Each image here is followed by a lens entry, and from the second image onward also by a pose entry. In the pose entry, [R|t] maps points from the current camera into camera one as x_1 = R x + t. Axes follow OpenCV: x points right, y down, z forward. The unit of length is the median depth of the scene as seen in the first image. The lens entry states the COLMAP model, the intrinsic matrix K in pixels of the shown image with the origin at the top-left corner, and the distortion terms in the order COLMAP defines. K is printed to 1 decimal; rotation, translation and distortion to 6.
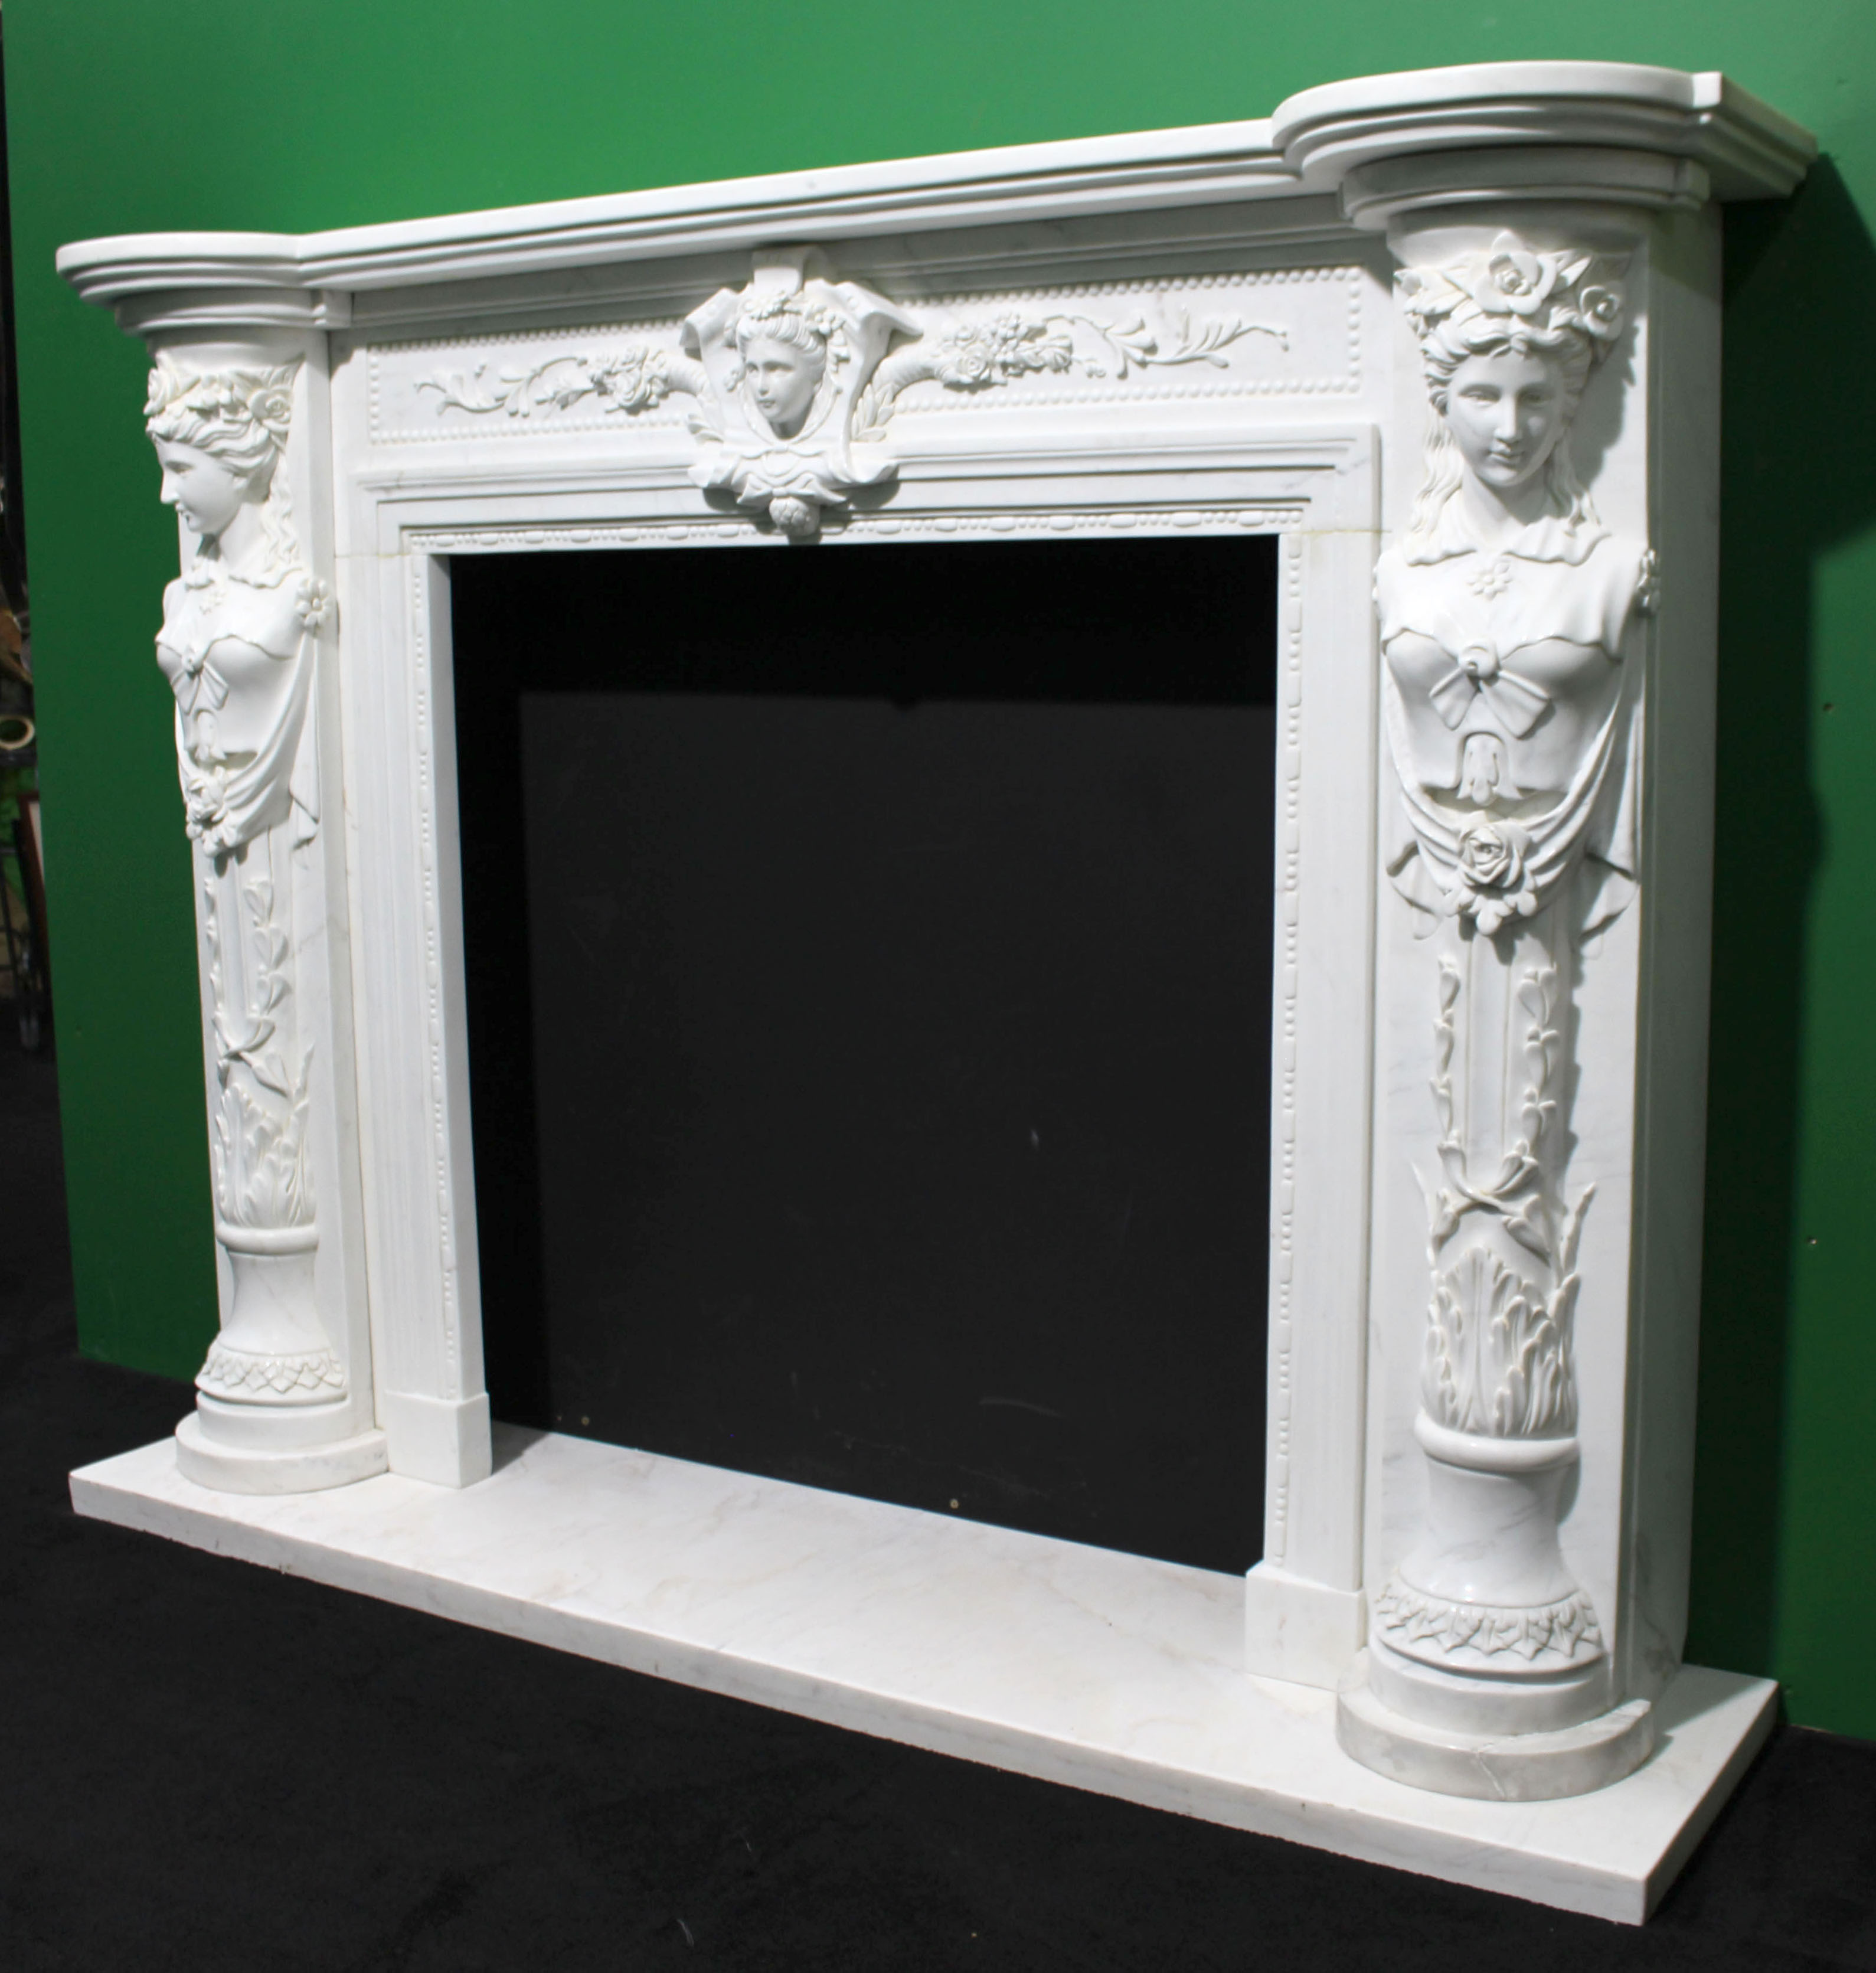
lens RADIAL K [[2535.3, 0, 1041.0], [0, 2535.3, 980.2], [0, 0, 1]] dist [-0.167095, 0.128267]
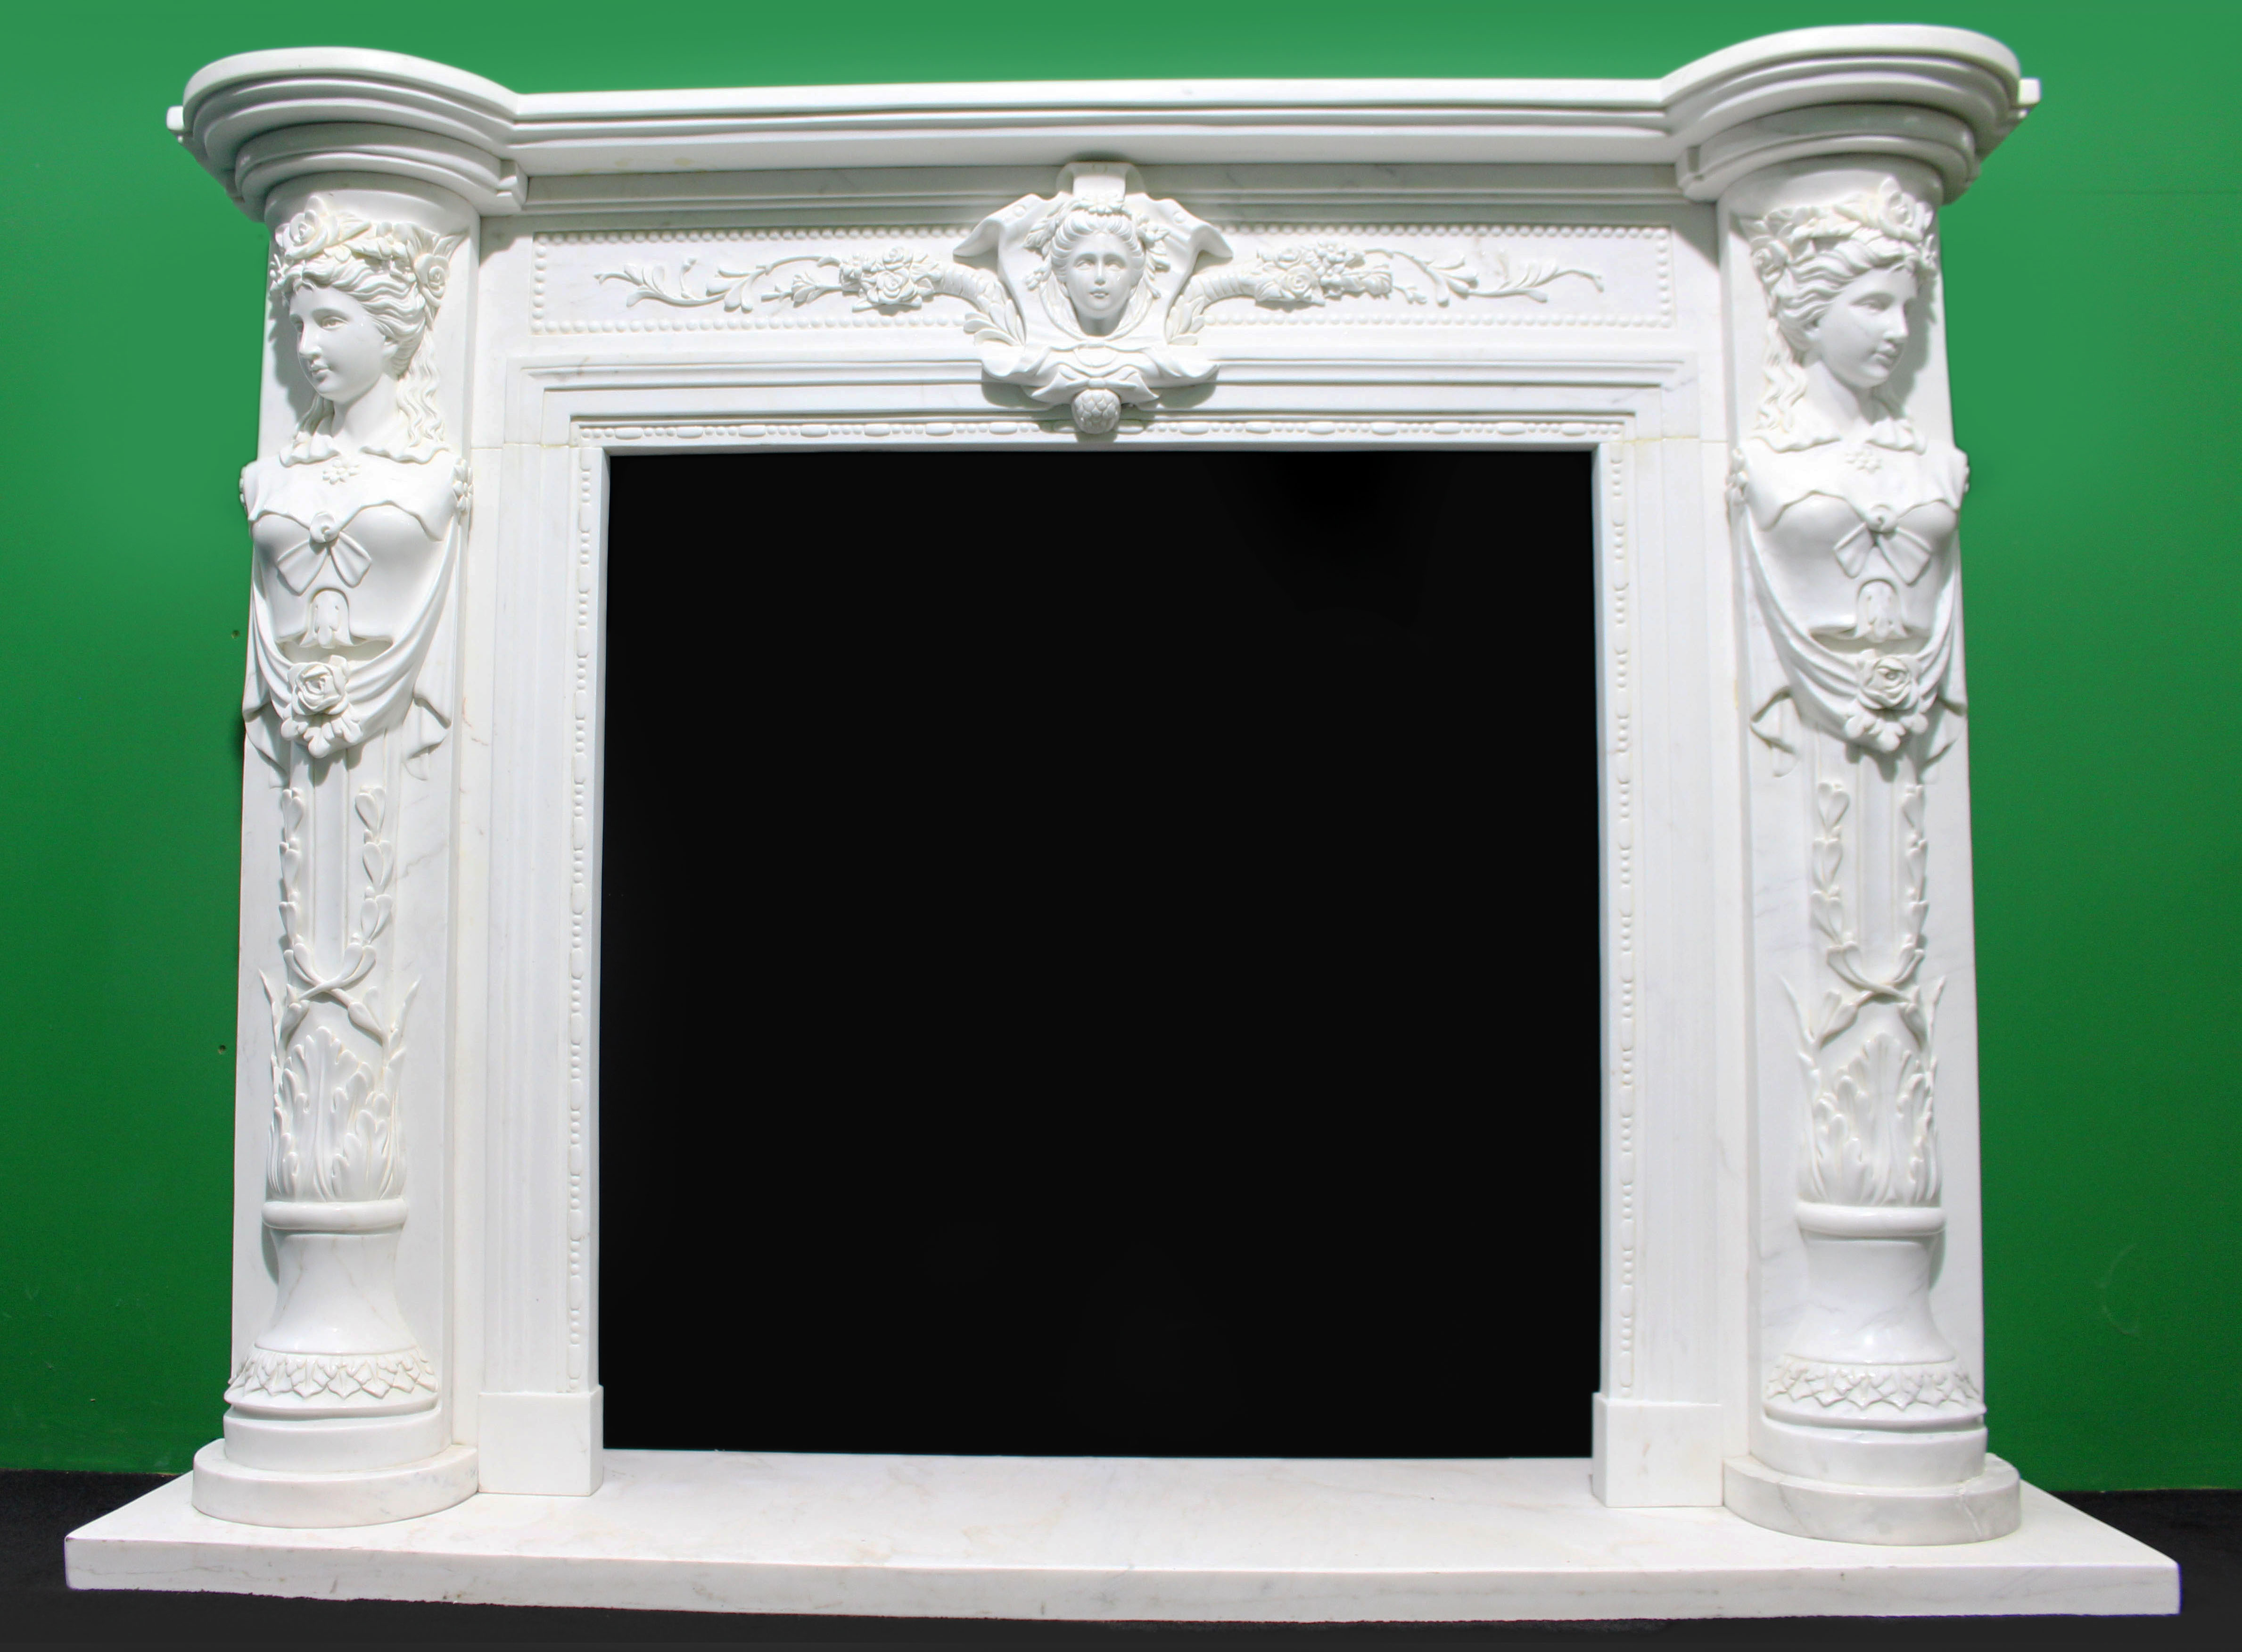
lens RADIAL K [[2021.6, 0, 1014.4], [0, 2021.6, 840.3], [0, 0, 1]] dist [-0.159911, 0.128269]
pose [[0.882733, 0.044809, 0.467733, -0.538379], [0.061001, 0.976089, -0.208635, 0.166918], [-0.465898, 0.212702, 0.858893, 0.371227]]
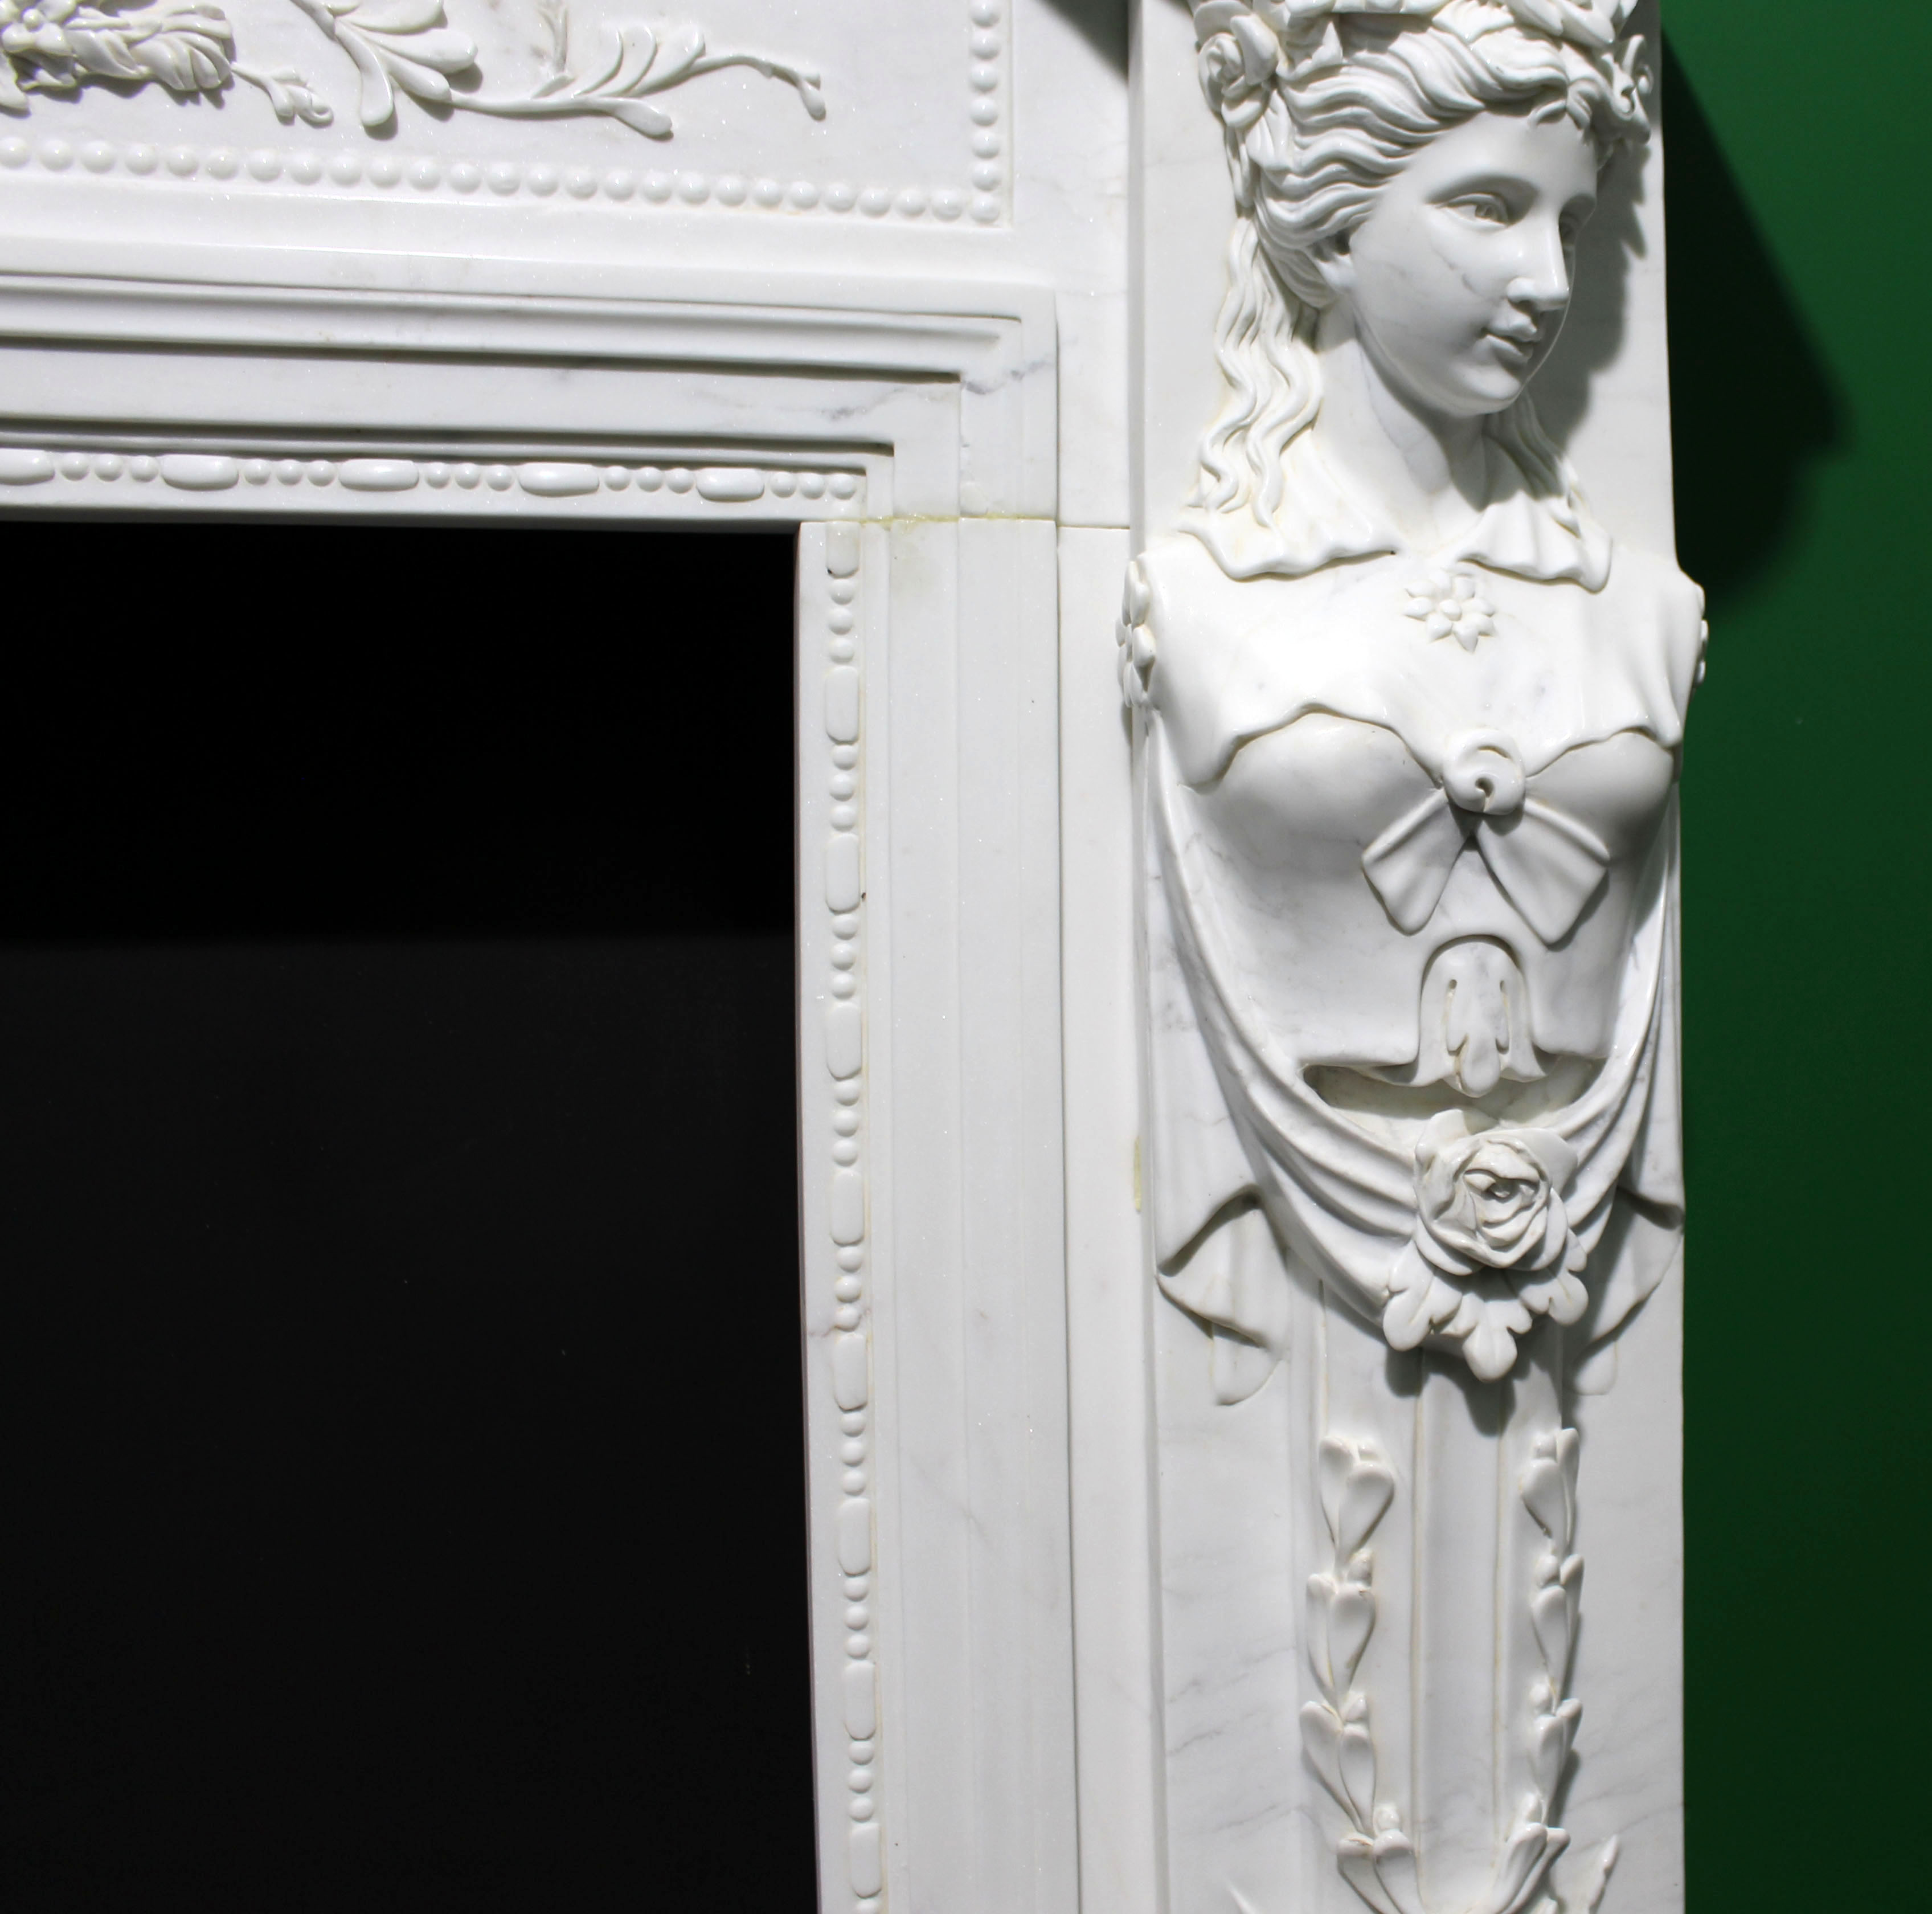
lens RADIAL K [[2410.1, 0, 1424.6], [0, 2410.1, 960.4], [0, 0, 1]] dist [-0.155070, 0.122179]
pose [[0.675016, -0.015665, 0.737637, -0.134905], [0.116304, 0.989534, -0.085416, -0.051153], [-0.728579, 0.143447, 0.669773, 0.630261]]
